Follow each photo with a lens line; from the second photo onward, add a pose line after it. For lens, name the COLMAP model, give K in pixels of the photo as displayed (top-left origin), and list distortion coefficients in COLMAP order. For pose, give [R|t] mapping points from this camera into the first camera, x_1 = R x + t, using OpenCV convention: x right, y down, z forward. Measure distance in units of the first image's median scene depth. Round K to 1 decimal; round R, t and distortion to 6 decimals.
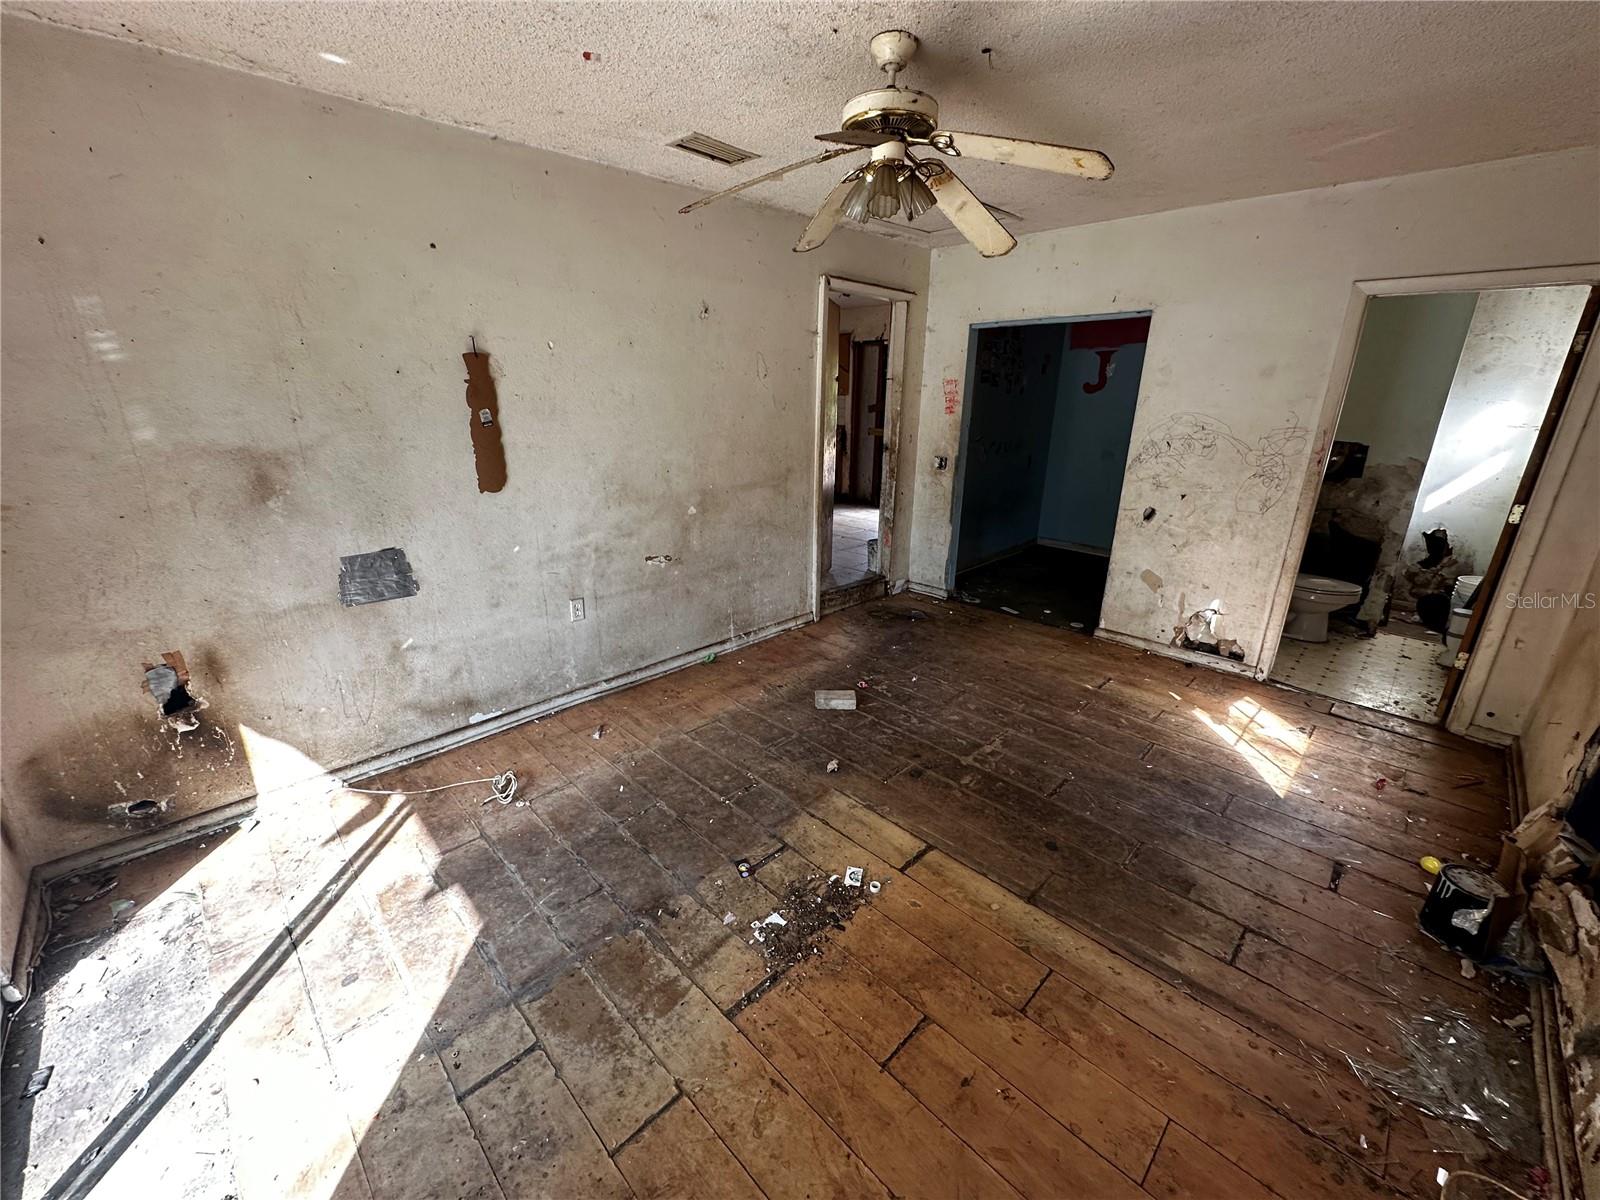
lens RADIAL K [[642.6, 0, 800.0], [0, 642.6, 600.0], [0, 0, 1]] dist [0.001110, 0.000330]
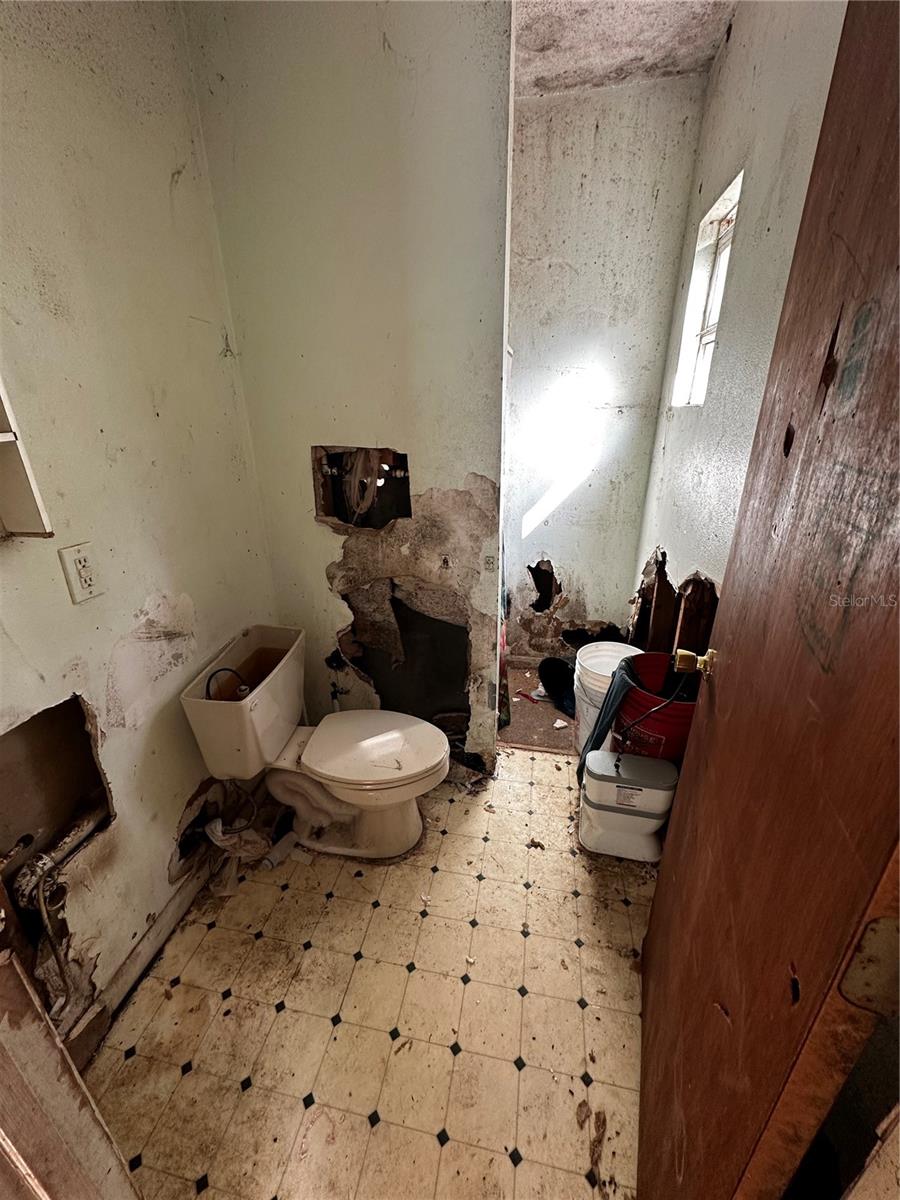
lens RADIAL K [[482.0, 0, 450.0], [0, 482.0, 600.0], [0, 0, 1]] dist [0.001110, 0.000330]
pose [[0.828177, -0.231006, 0.510645, 0.672170], [0.196330, 0.972952, 0.121732, -0.163163], [-0.524954, -0.000561, 0.851130, 0.645036]]
